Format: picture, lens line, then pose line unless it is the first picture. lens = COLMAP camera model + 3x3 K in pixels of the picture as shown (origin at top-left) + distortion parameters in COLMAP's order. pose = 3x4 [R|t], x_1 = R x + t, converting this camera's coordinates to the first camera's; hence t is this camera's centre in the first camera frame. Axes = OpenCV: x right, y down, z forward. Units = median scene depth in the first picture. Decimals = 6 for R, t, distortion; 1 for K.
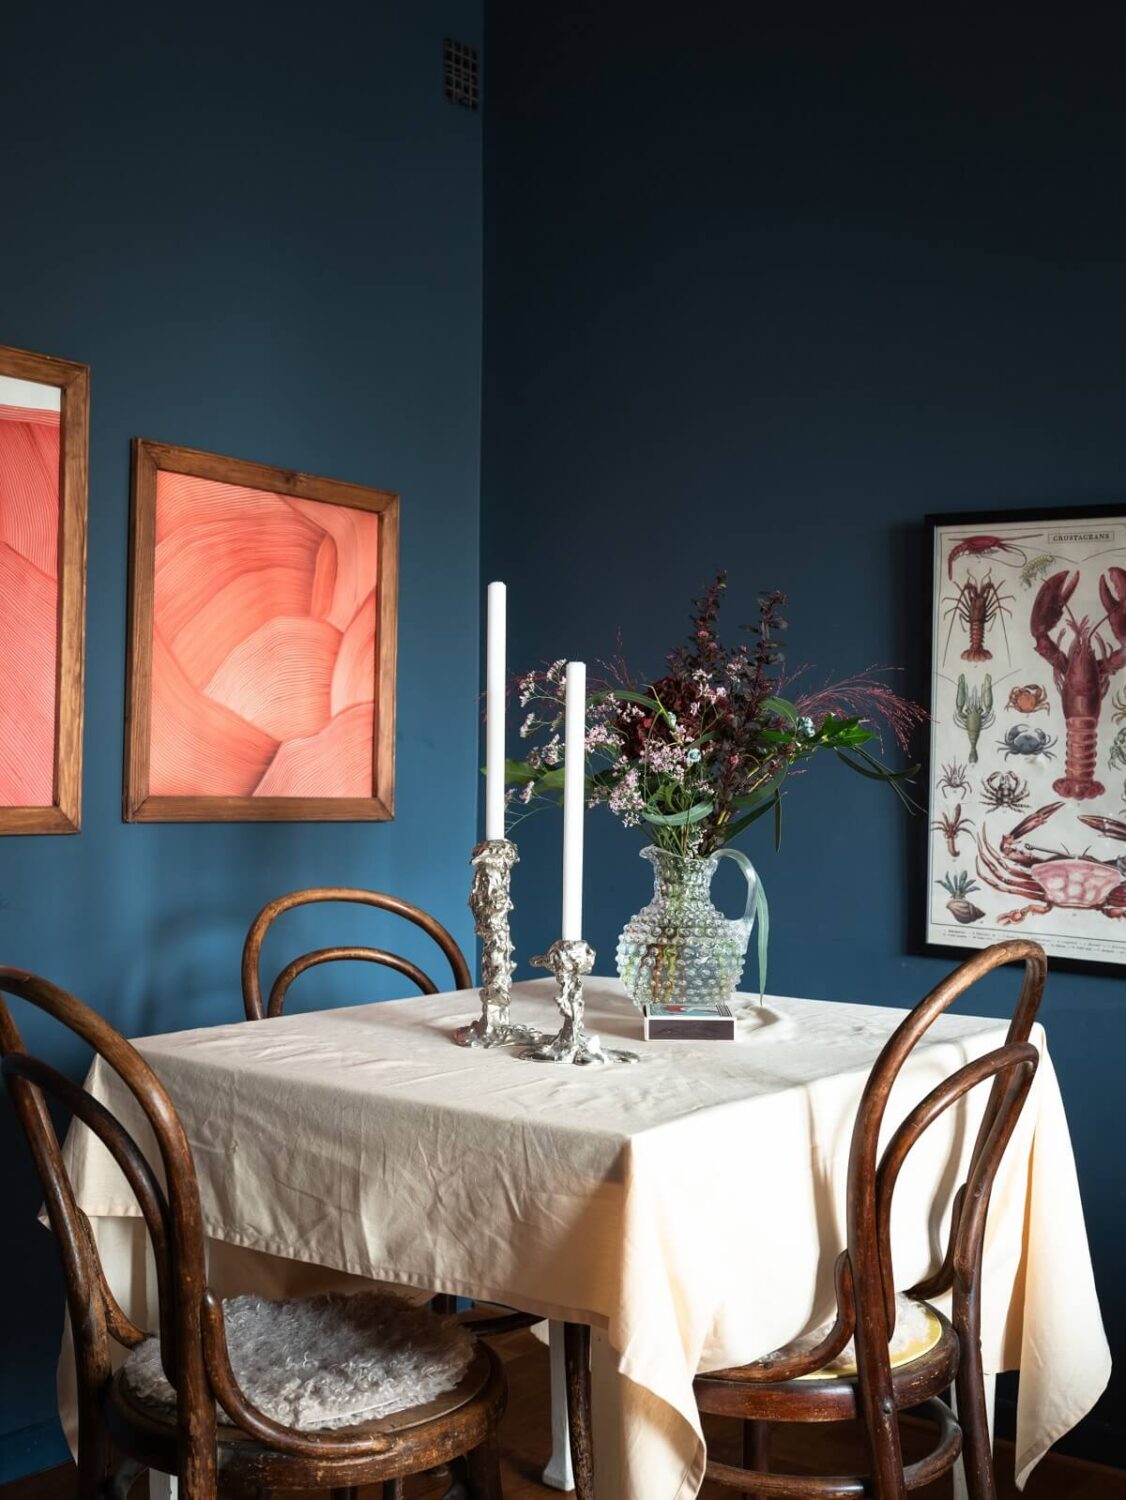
lens RADIAL K [[1730.0, 0, 653.9], [0, 1730.0, 752.9], [0, 0, 1]] dist [-0.108087, 0.366816]
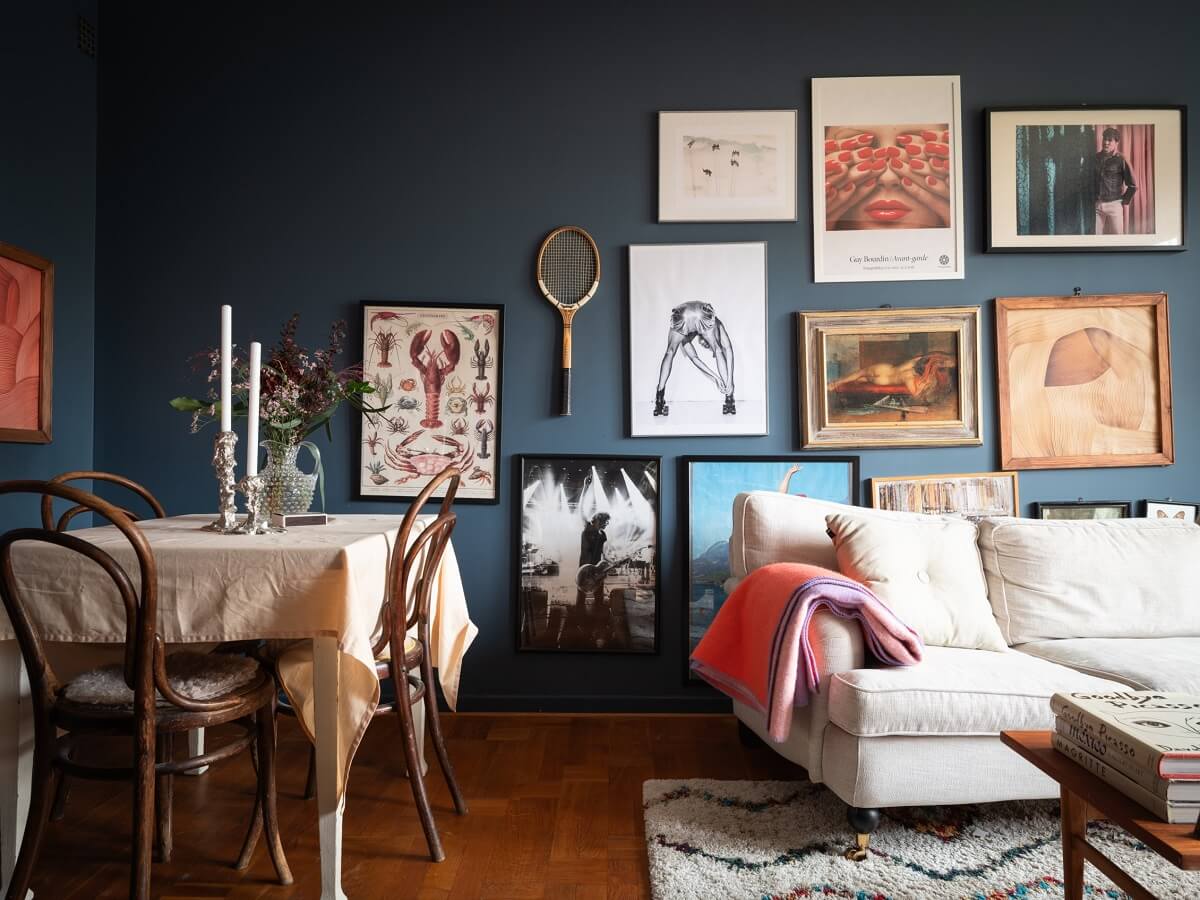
lens RADIAL K [[779.6, 0, 634.1], [0, 779.6, 448.1], [0, 0, 1]] dist [0.030763, -0.039536]
pose [[0.808126, -0.013662, 0.588851, -0.157122], [0.009006, 0.999901, 0.010839, 0.044988], [-0.588941, -0.003456, 0.808169, -0.018720]]
